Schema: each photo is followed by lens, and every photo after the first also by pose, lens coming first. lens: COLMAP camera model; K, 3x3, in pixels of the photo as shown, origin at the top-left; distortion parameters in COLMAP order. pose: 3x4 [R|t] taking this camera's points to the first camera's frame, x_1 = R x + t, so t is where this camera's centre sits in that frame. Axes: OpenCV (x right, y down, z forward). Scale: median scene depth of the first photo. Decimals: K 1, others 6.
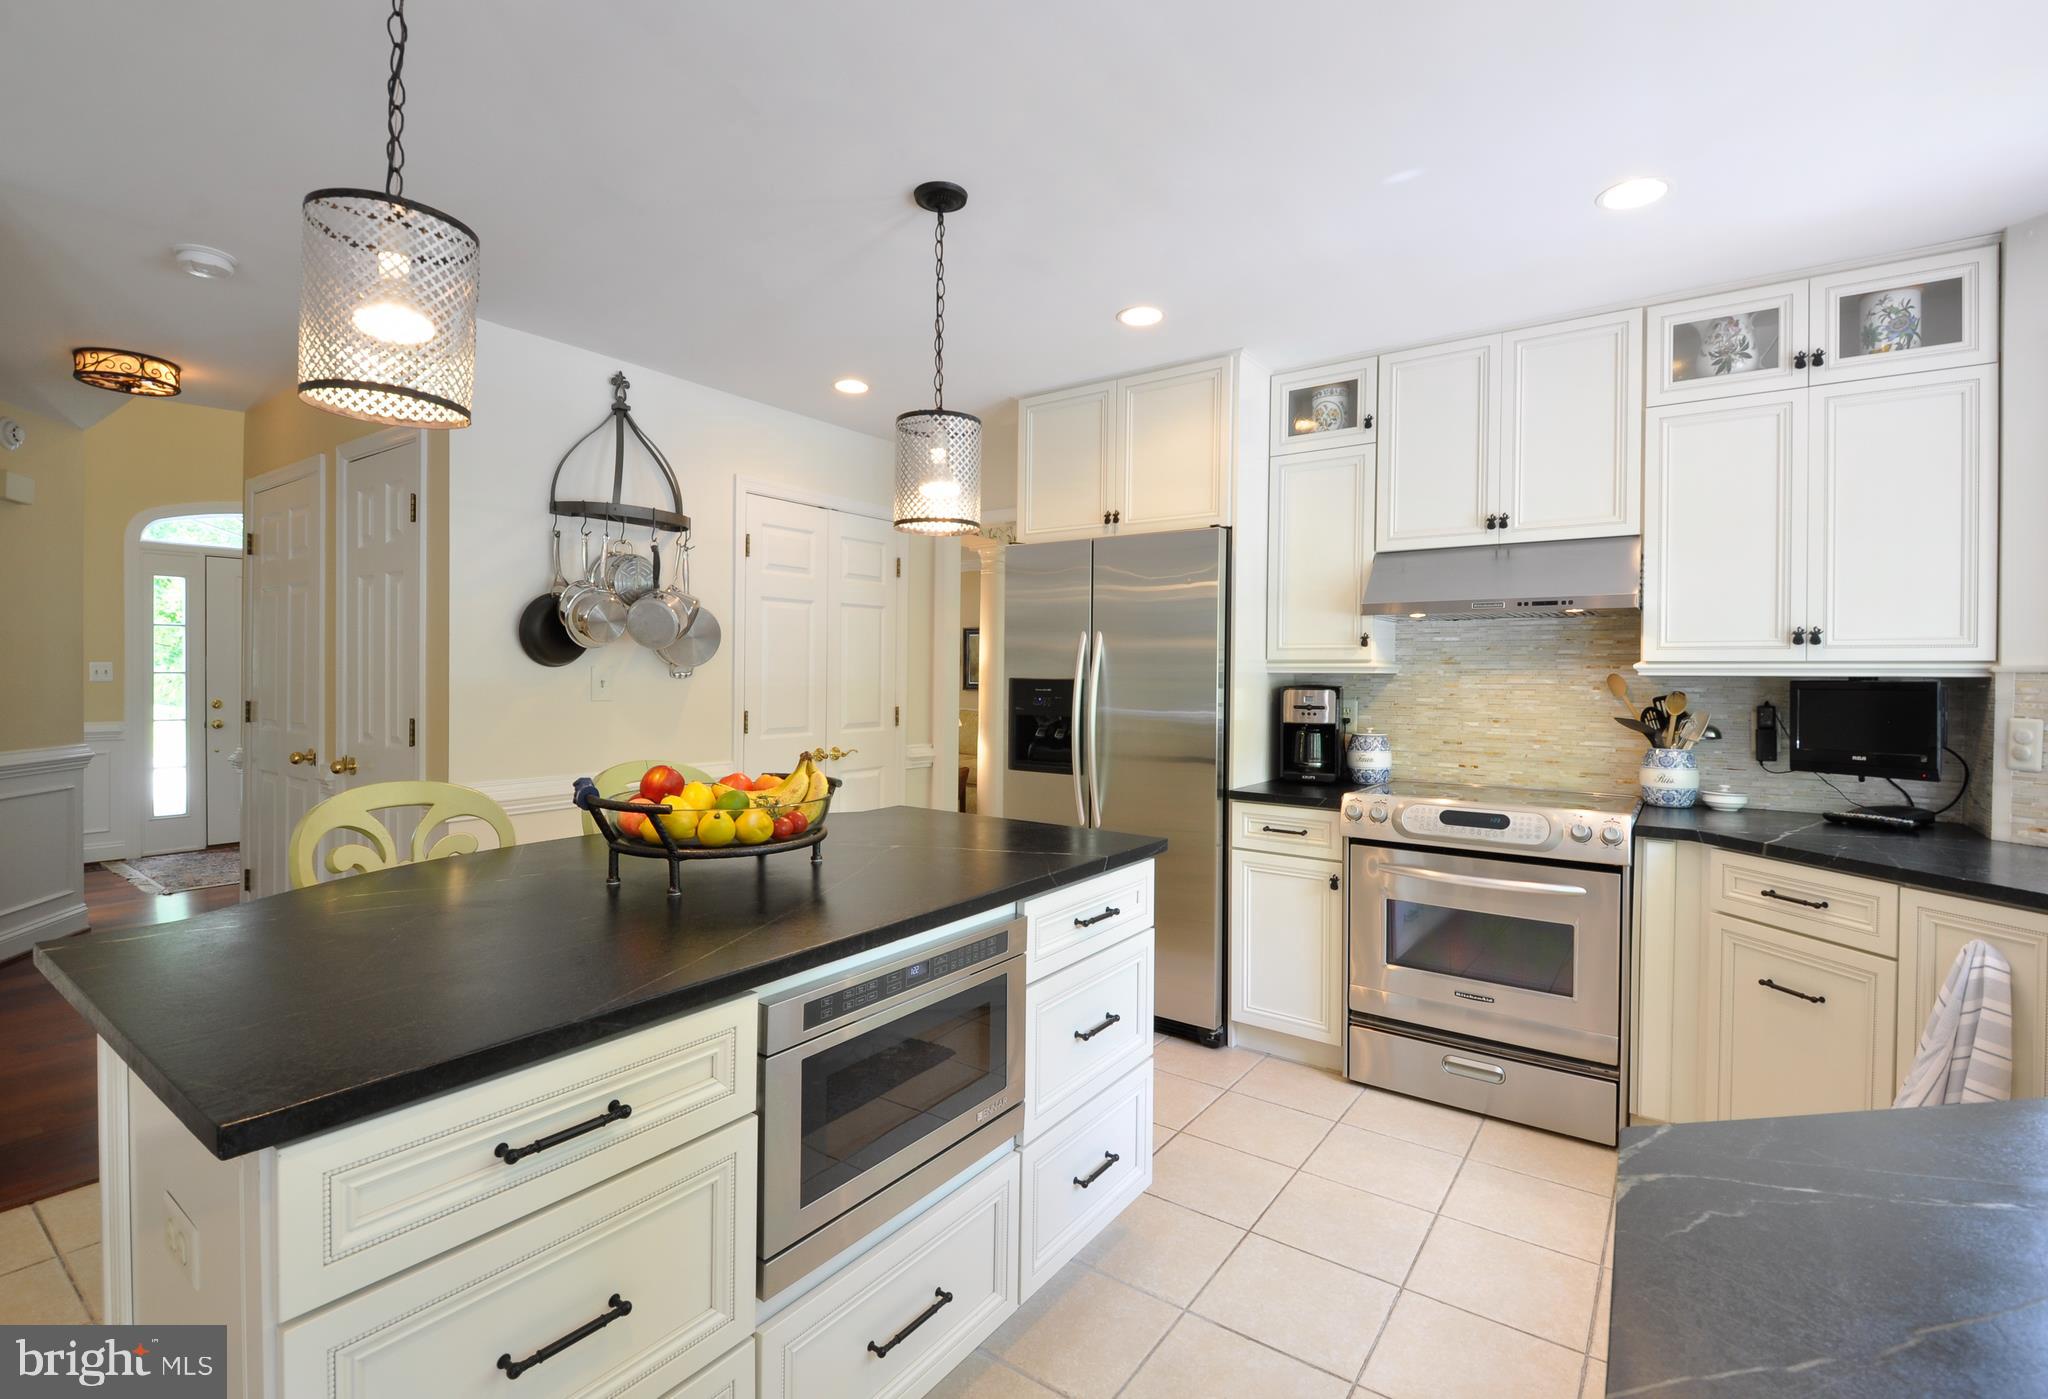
lens RADIAL K [[922.6, 0, 1010.7], [0, 922.6, 677.7], [0, 0, 1]] dist [0.029159, -0.024307]
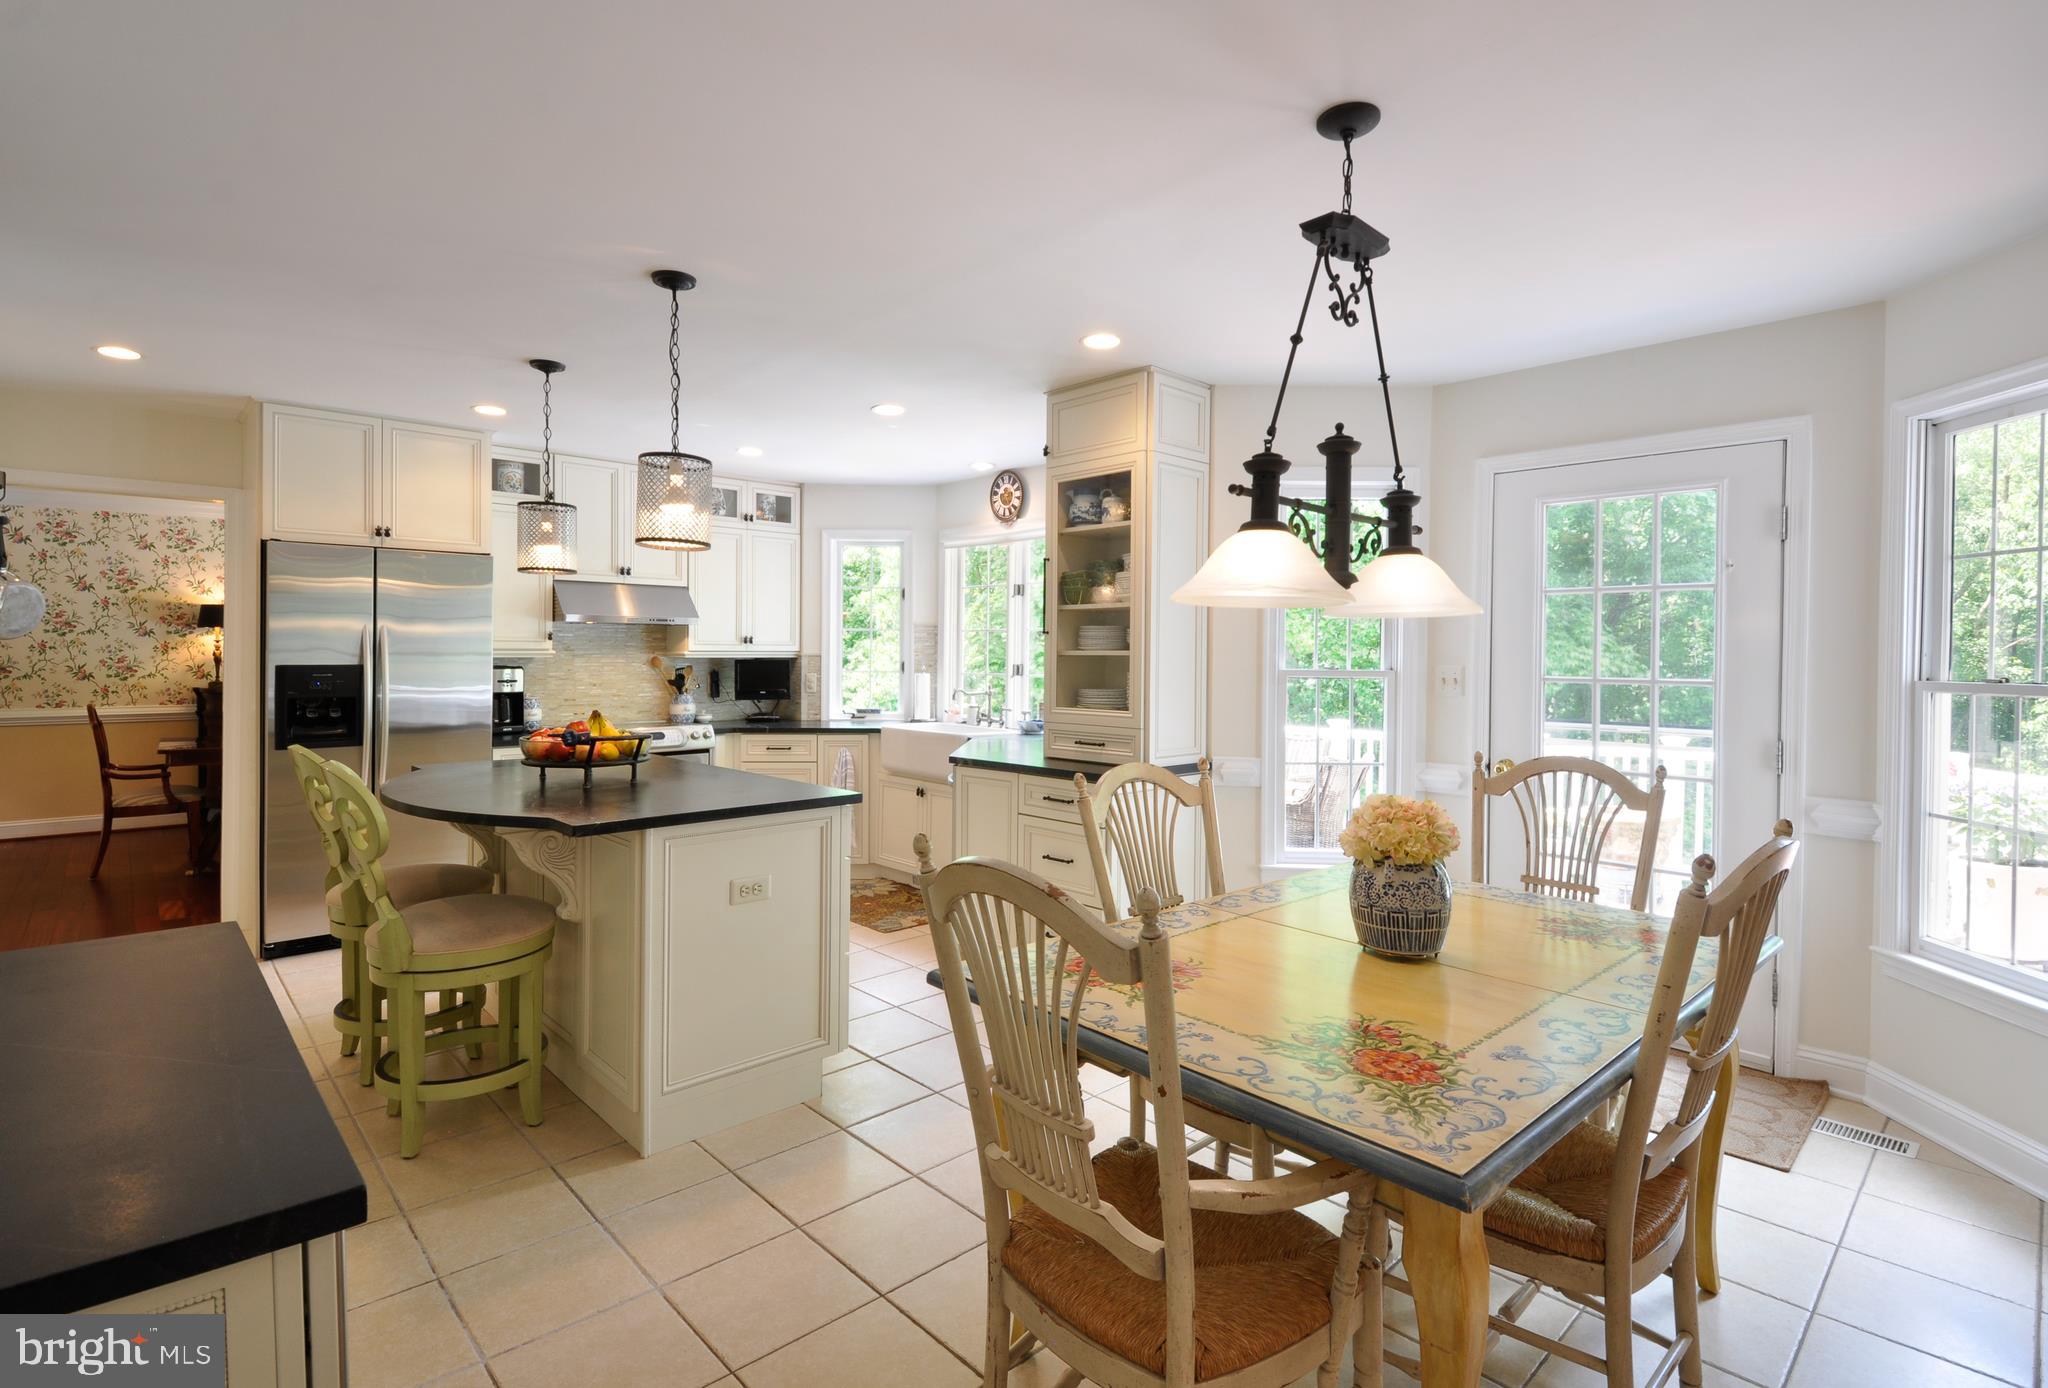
lens RADIAL K [[997.7, 0, 992.5], [0, 997.7, 653.1], [0, 0, 1]] dist [-0.000524, 0.000281]
pose [[0.210205, -0.006387, 0.977636, -1.212708], [0.003239, 0.999978, 0.005836, -0.021430], [-0.977652, 0.001940, 0.210221, -0.083791]]
